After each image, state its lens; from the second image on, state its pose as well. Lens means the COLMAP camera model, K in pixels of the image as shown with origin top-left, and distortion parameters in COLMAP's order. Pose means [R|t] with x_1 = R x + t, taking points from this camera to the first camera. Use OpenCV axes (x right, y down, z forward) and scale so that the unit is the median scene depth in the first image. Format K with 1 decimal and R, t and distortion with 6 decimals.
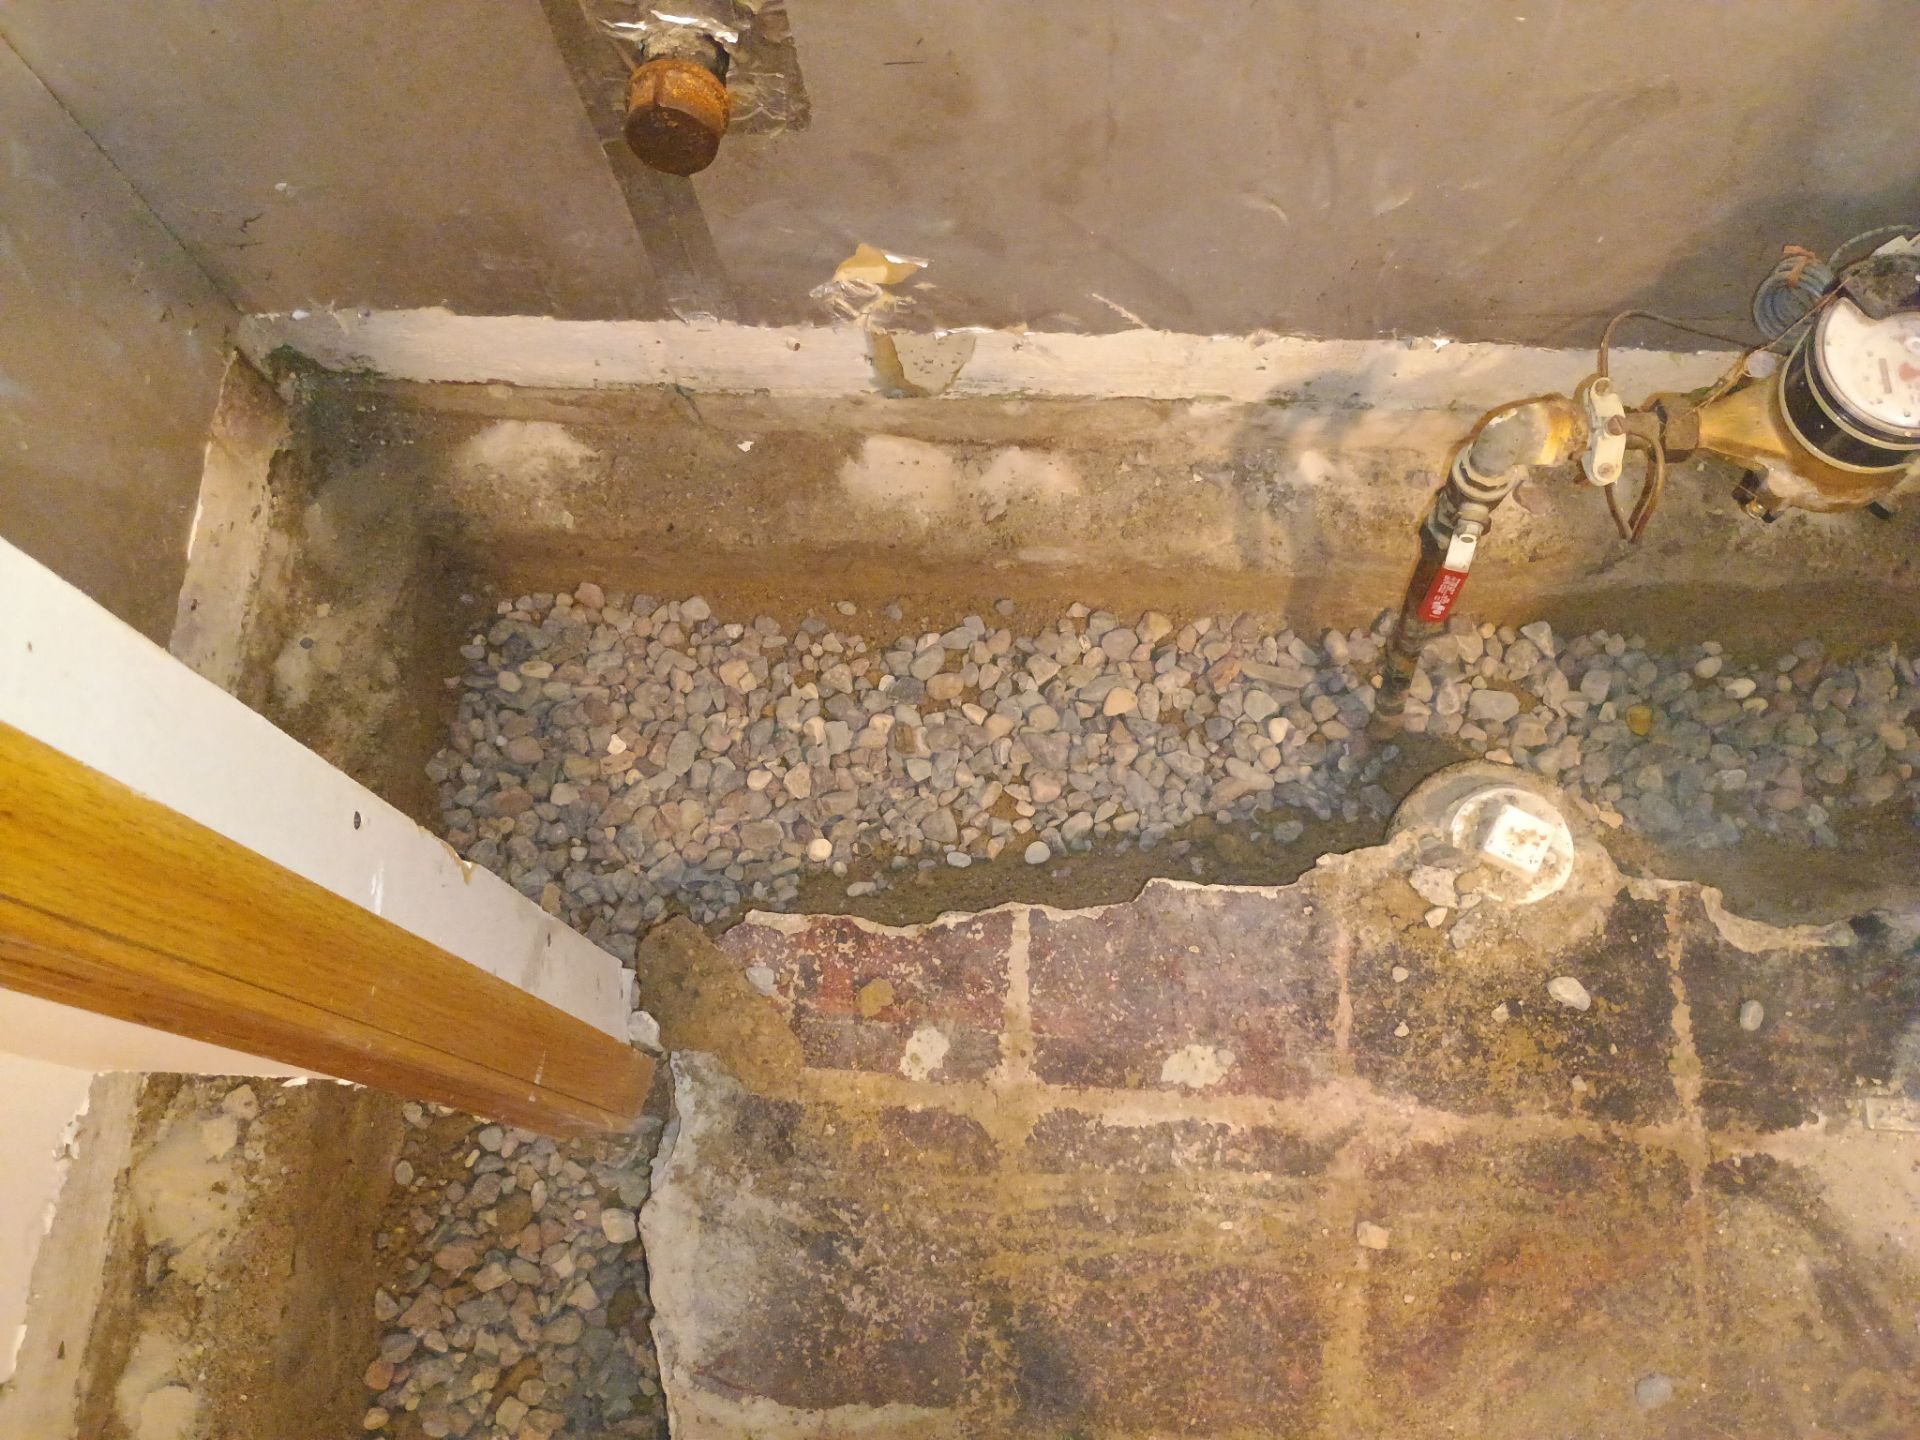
lens RADIAL K [[1664.3, 0, 955.0], [0, 1664.3, 723.8], [0, 0, 1]] dist [0.056744, -0.066525]
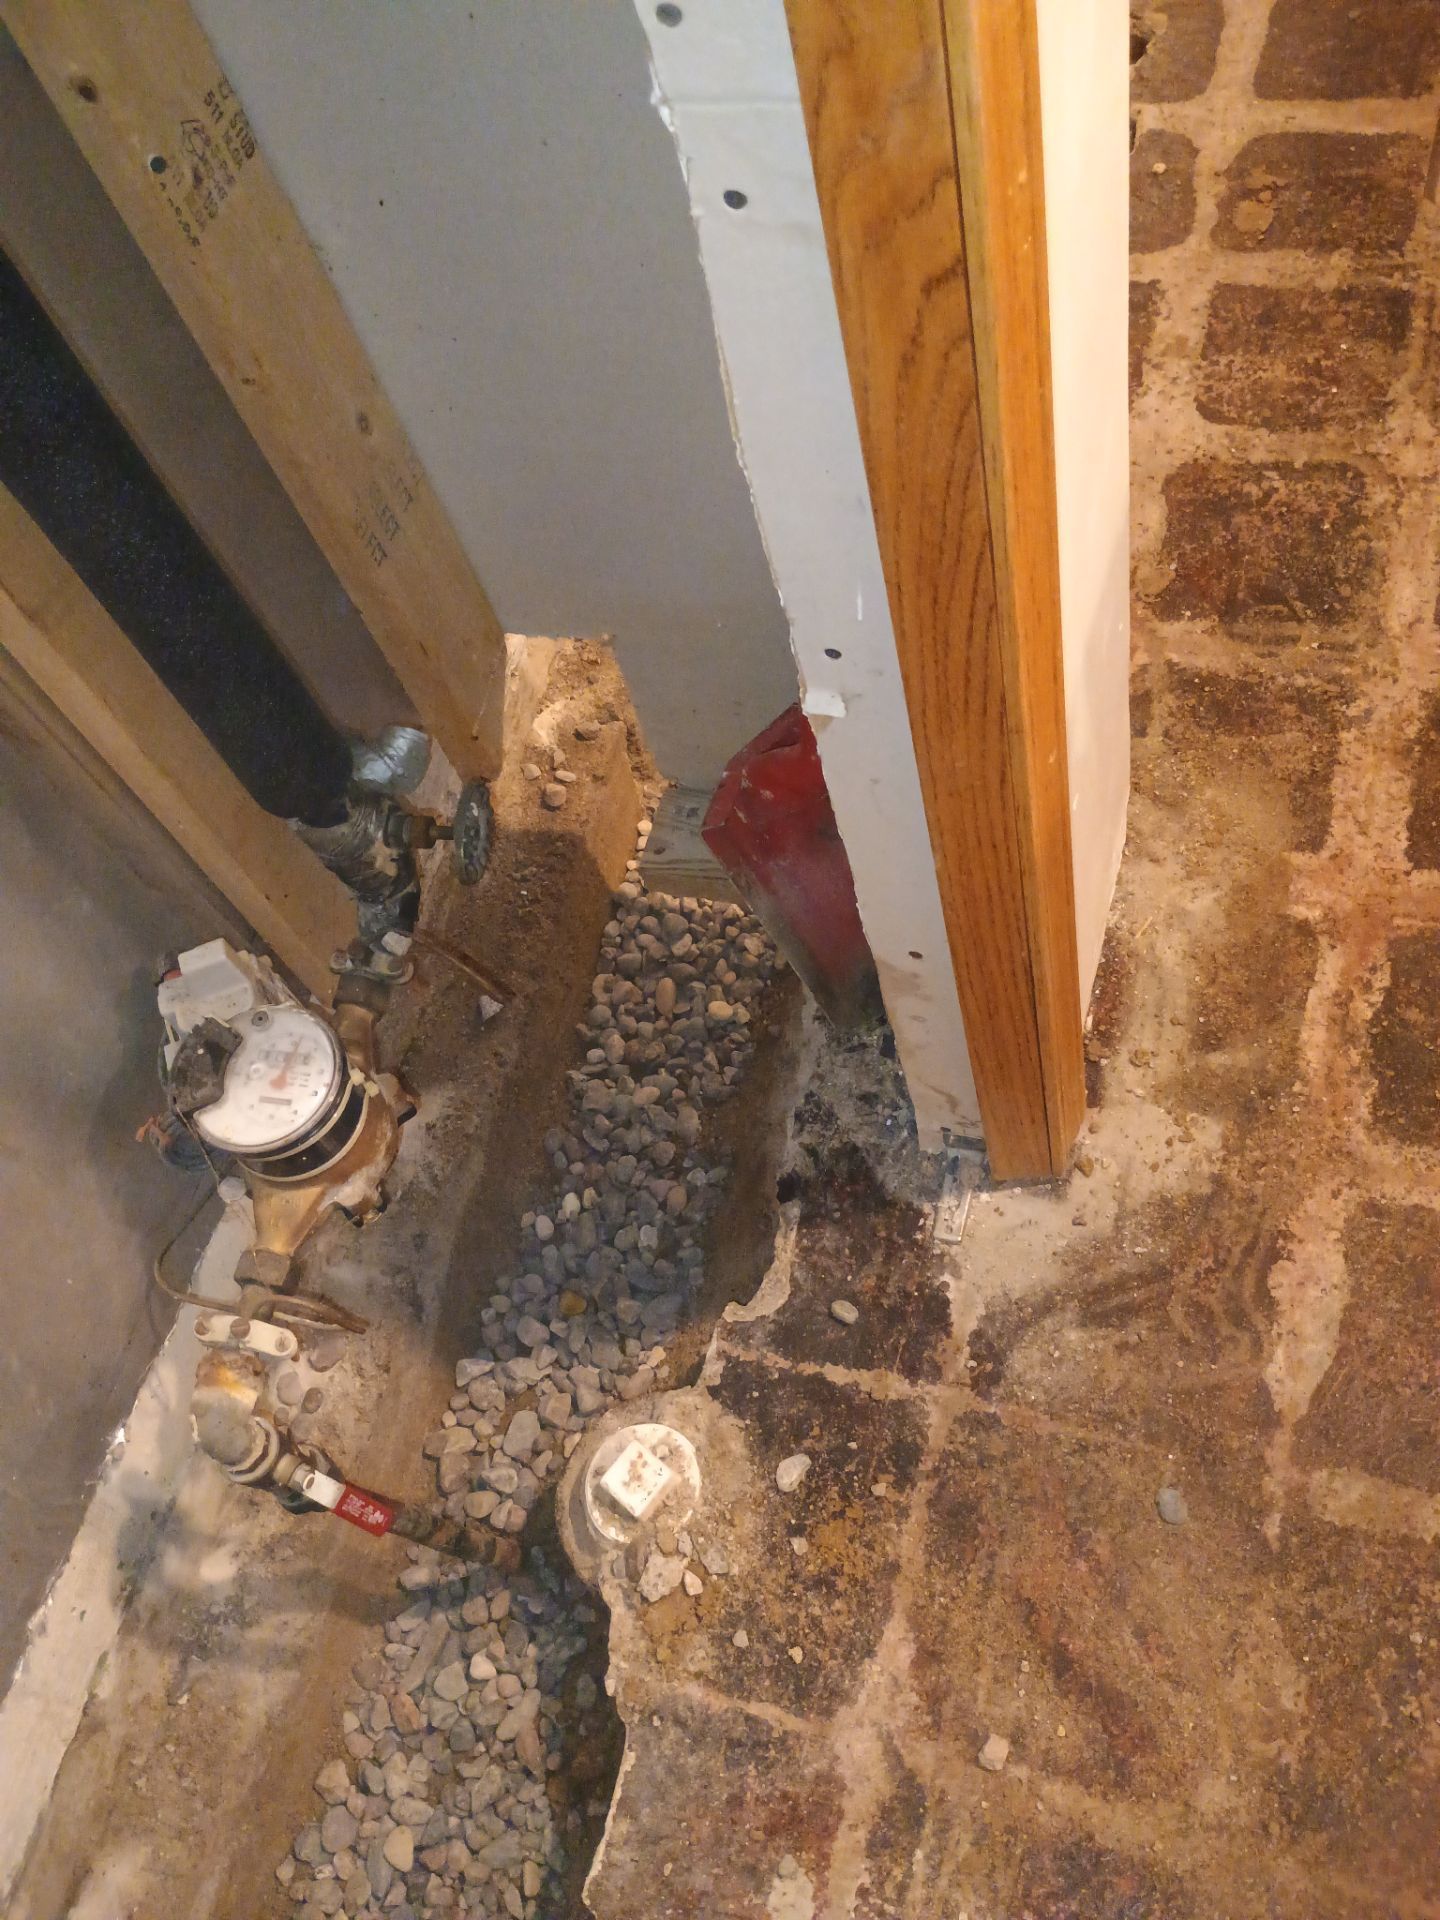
lens RADIAL K [[1664.3, 0, 712.2], [0, 1664.3, 963.3], [0, 0, 1]] dist [0.056744, -0.066525]
pose [[0.223719, -0.845909, 0.484137, 0.123285], [0.967466, 0.252949, -0.005099, 0.039780], [-0.118149, 0.469526, 0.874978, -0.024905]]
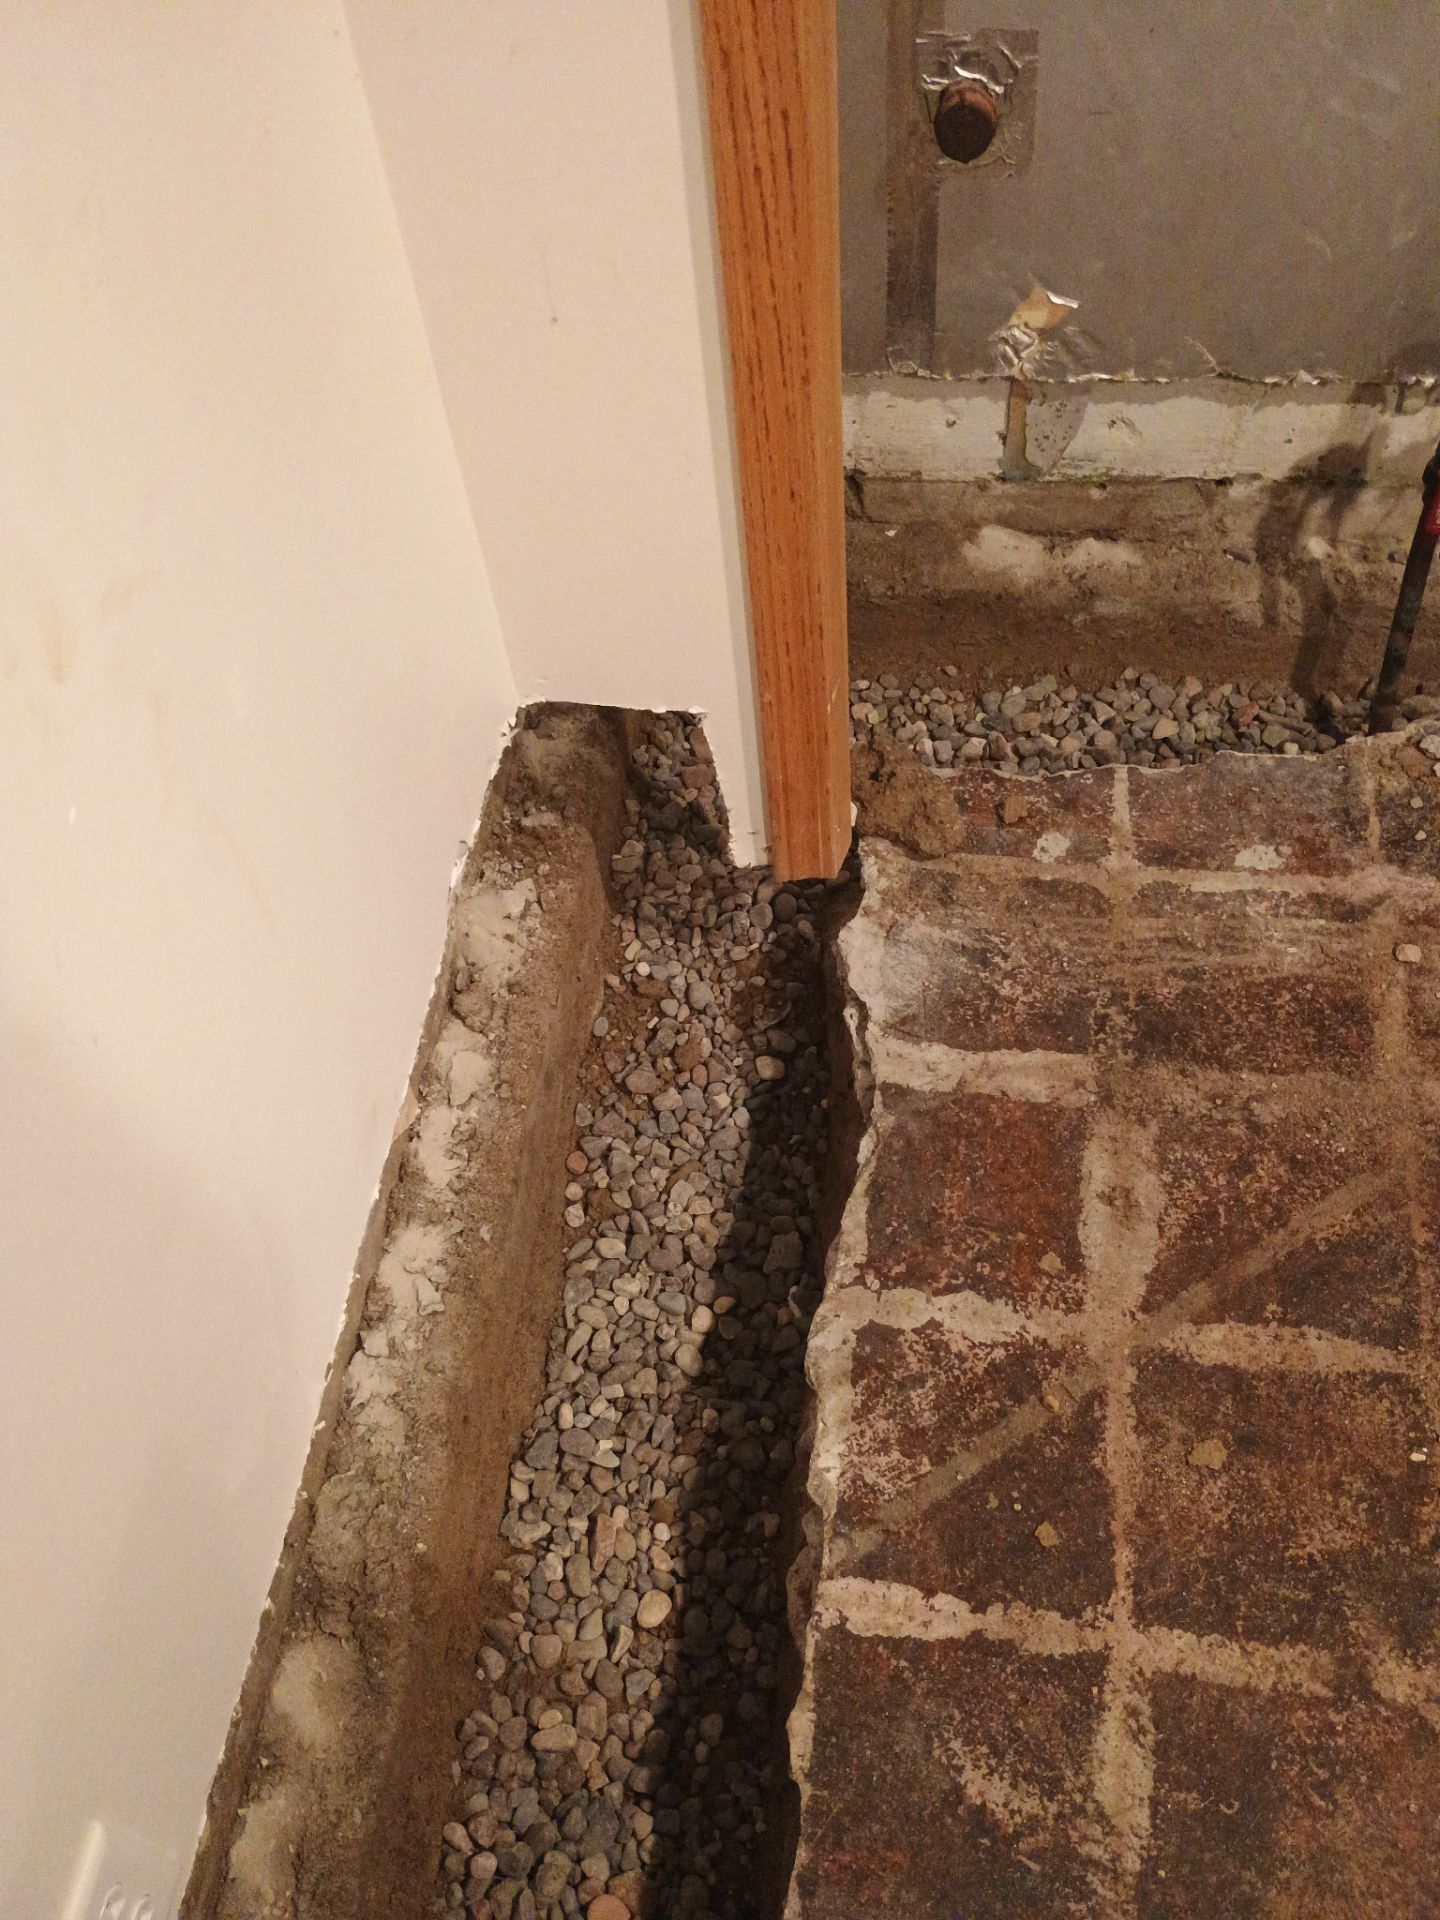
lens RADIAL K [[1664.3, 0, 707.1], [0, 1664.3, 972.3], [0, 0, 1]] dist [0.056744, -0.066525]
pose [[0.996612, 0.054920, -0.061227, -0.205280], [-0.070034, 0.956981, -0.281571, 0.687711], [0.043129, 0.284905, 0.957585, -0.263014]]
